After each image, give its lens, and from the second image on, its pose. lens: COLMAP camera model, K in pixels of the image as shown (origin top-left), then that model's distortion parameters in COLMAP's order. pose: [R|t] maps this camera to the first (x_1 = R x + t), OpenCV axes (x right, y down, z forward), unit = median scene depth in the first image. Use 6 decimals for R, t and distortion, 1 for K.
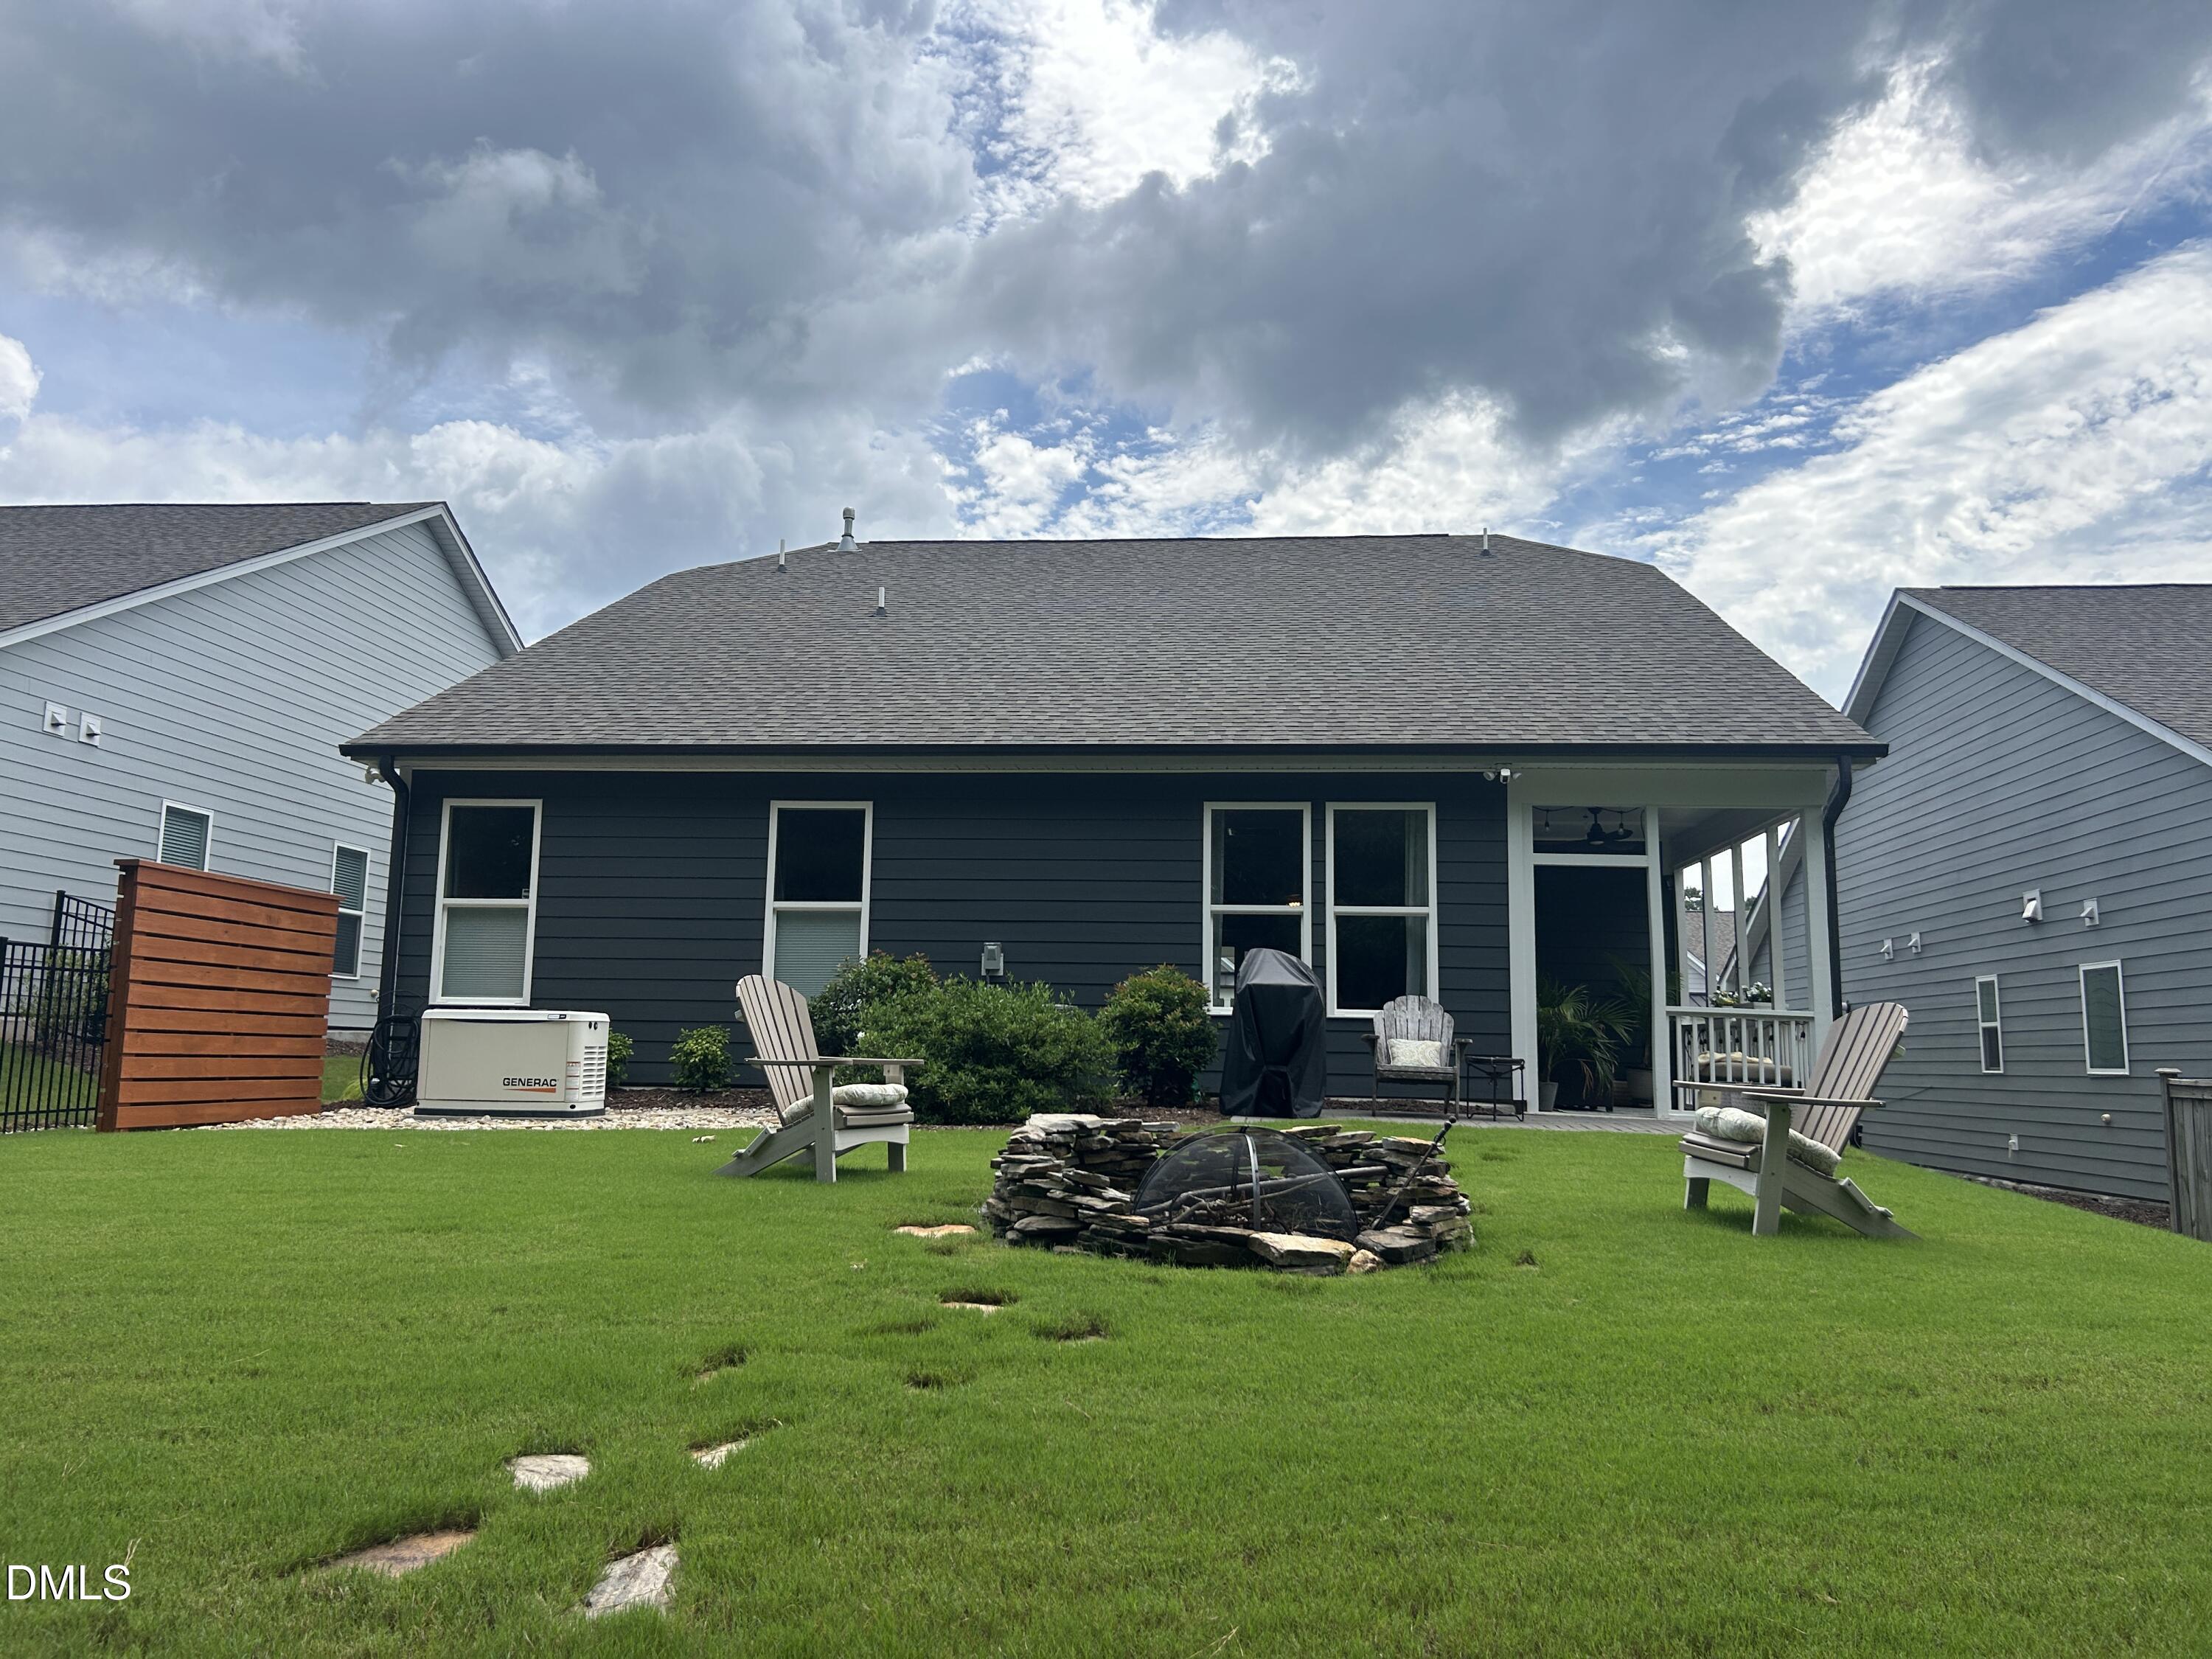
lens RADIAL K [[1665.3, 0, 1124.8], [0, 1665.3, 851.9], [0, 0, 1]] dist [0.064051, -0.054825]
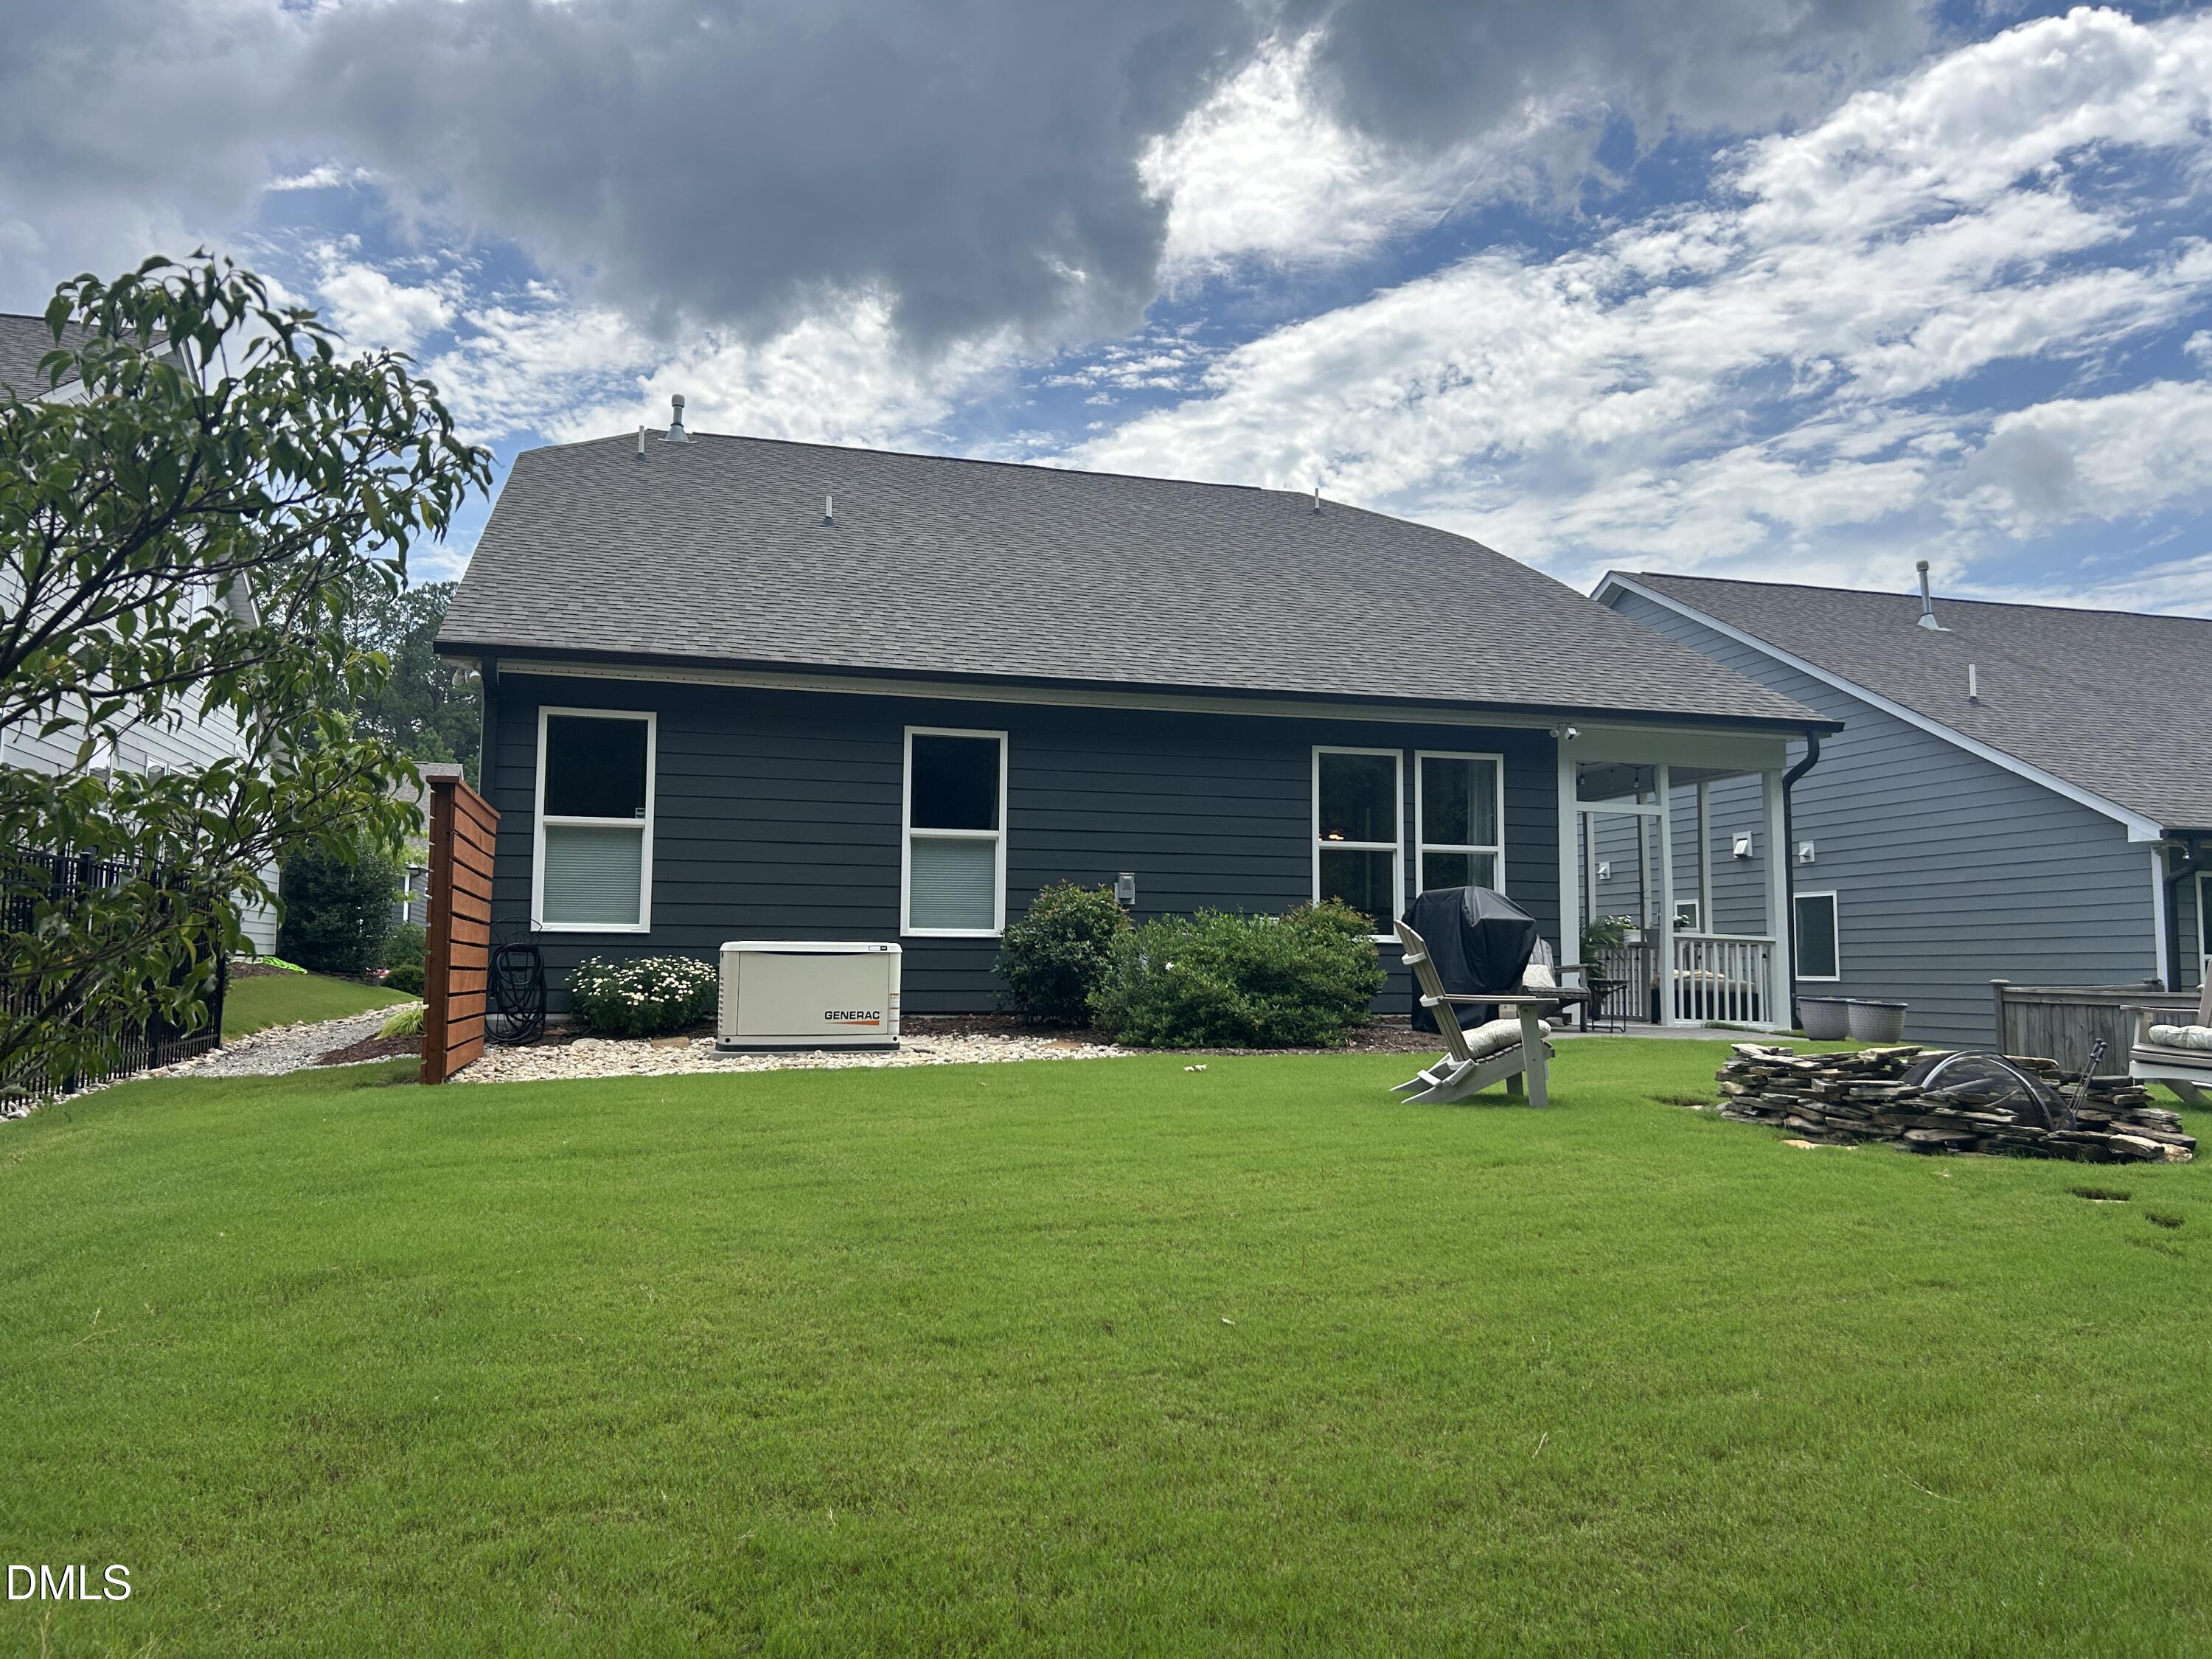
lens RADIAL K [[1664.1, 0, 1119.8], [0, 1664.1, 861.3], [0, 0, 1]] dist [0.081116, -0.094952]
pose [[0.934524, 0.014144, 0.355620, -0.359495], [-0.036667, 0.997719, 0.056674, -0.009182], [-0.354007, -0.066003, 0.932911, 0.023148]]
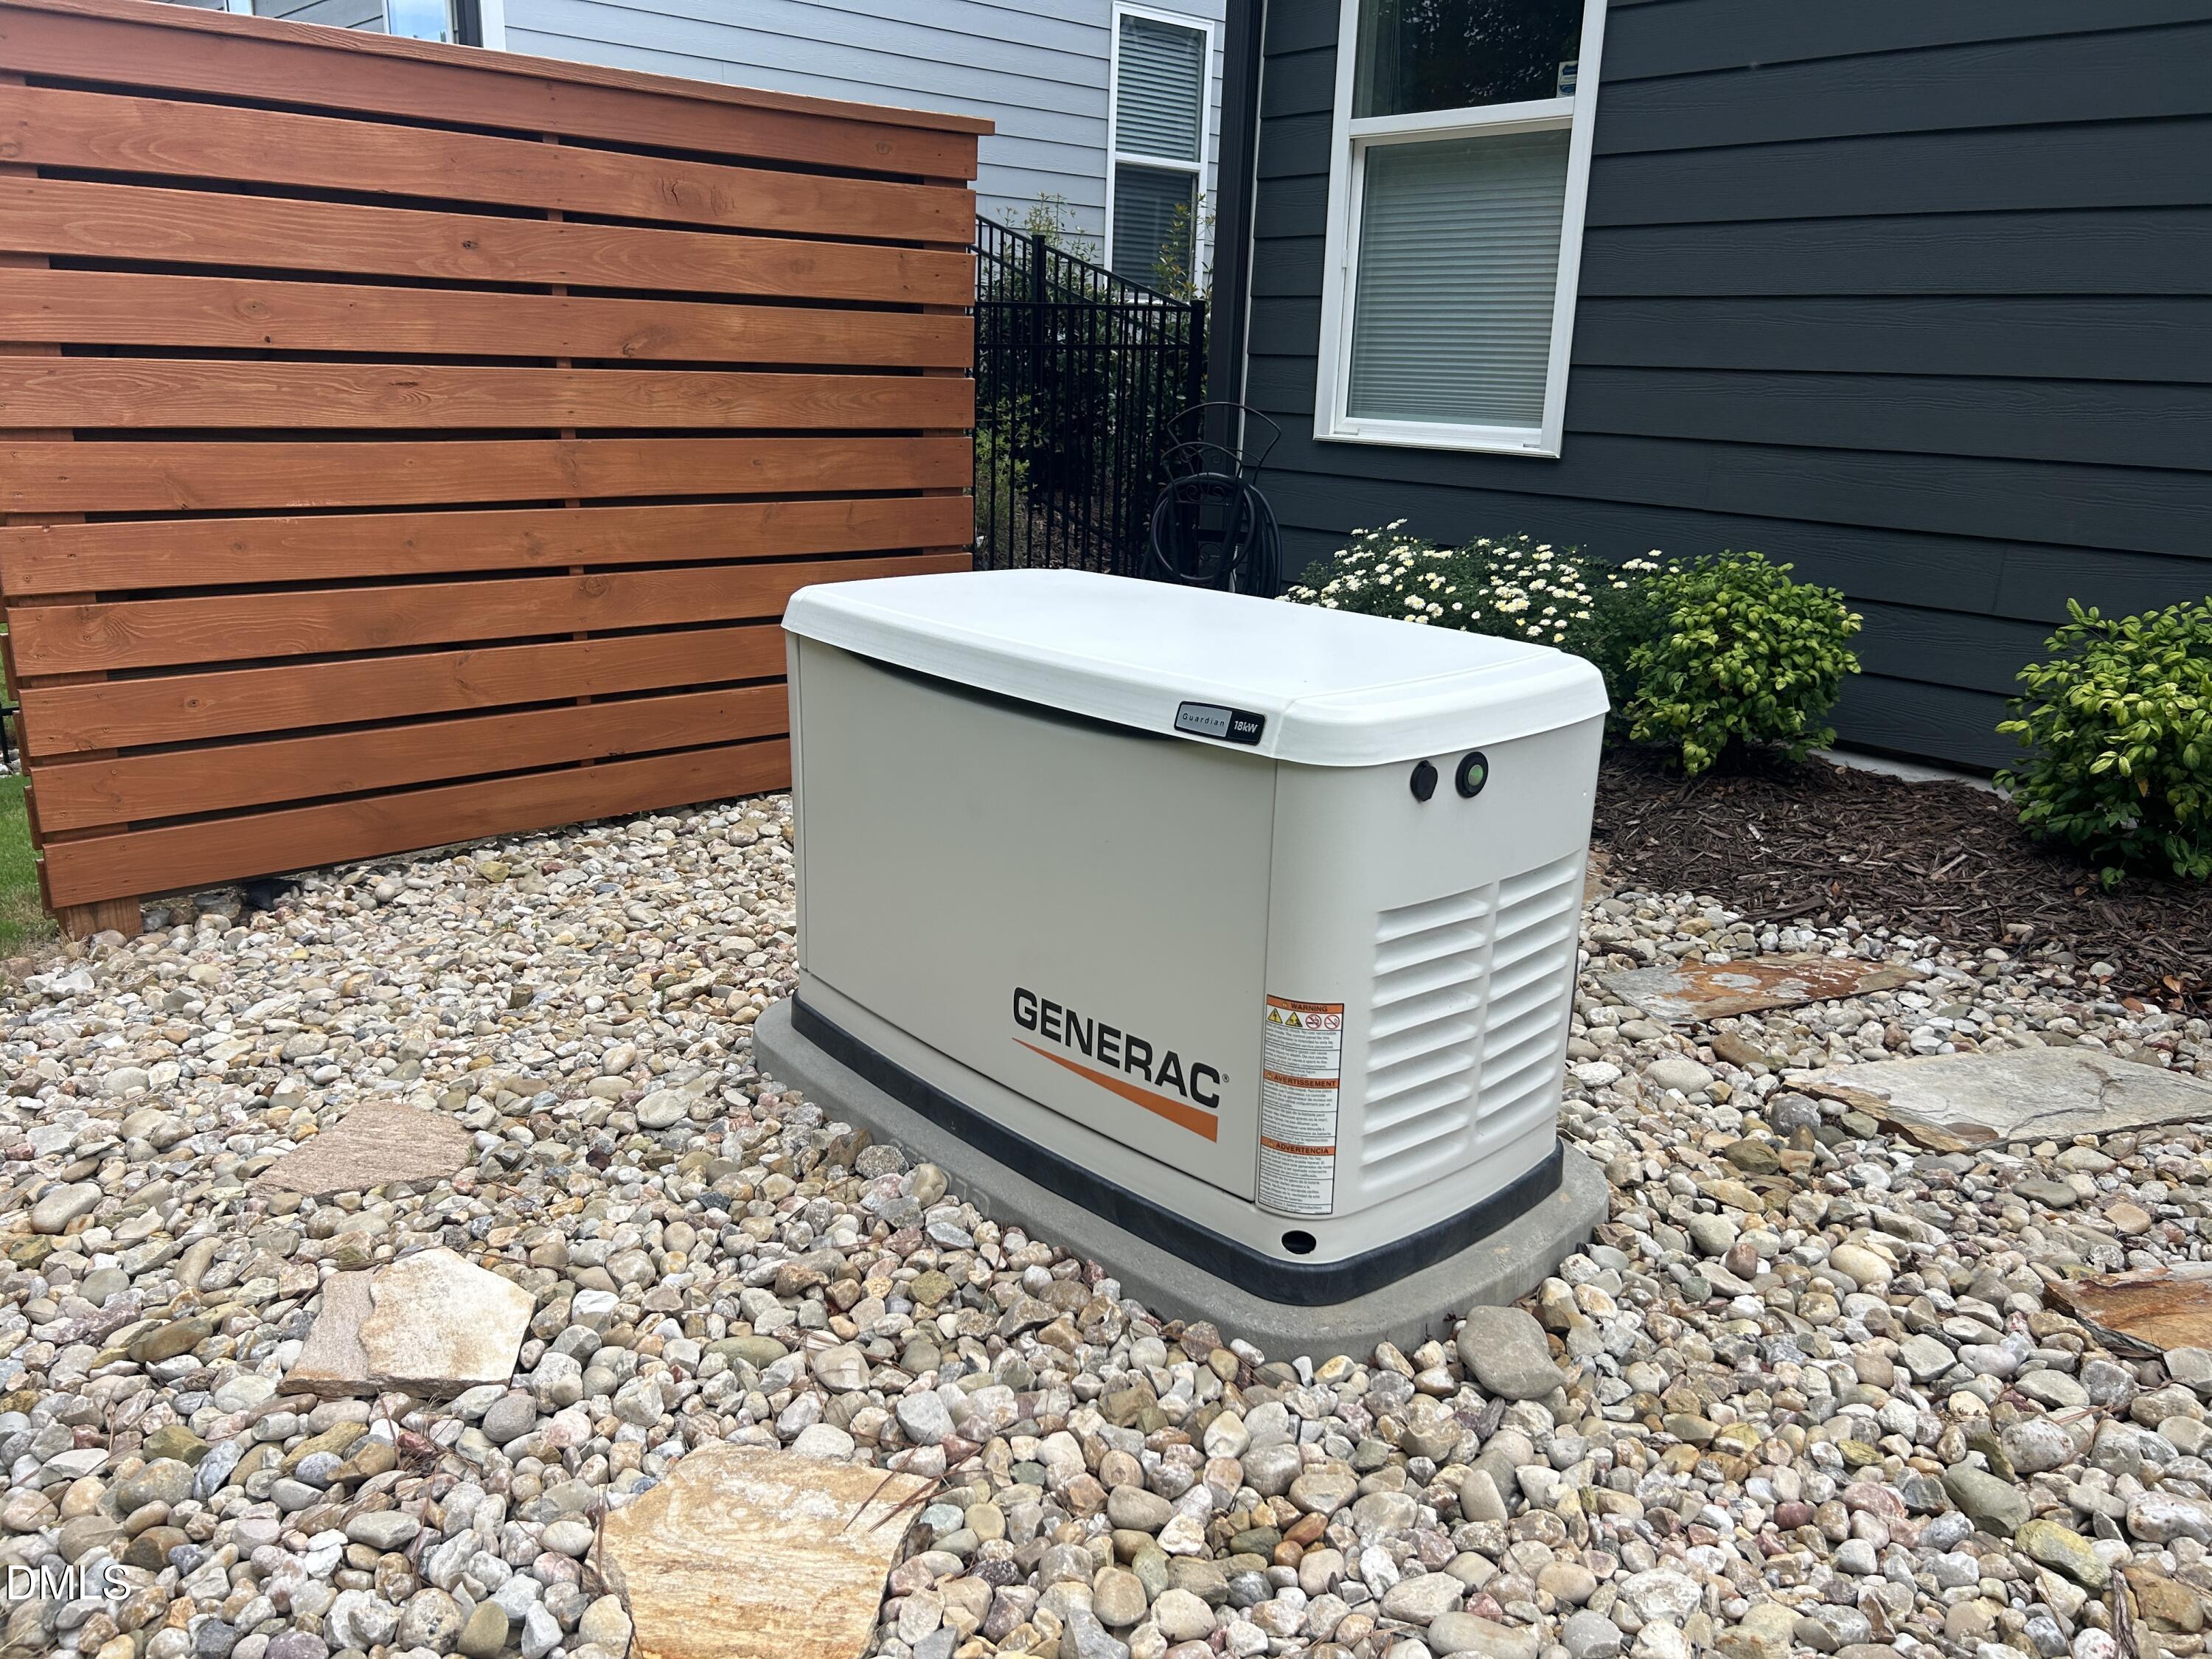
lens RADIAL K [[1684.6, 0, 1096.9], [0, 1684.6, 828.9], [0, 0, 1]] dist [0.066151, -0.088997]
pose [[0.721882, 0.187955, -0.666002, -0.152654], [0.072876, 0.936410, 0.343258, 0.033251], [0.688168, -0.296328, 0.662280, 0.569683]]
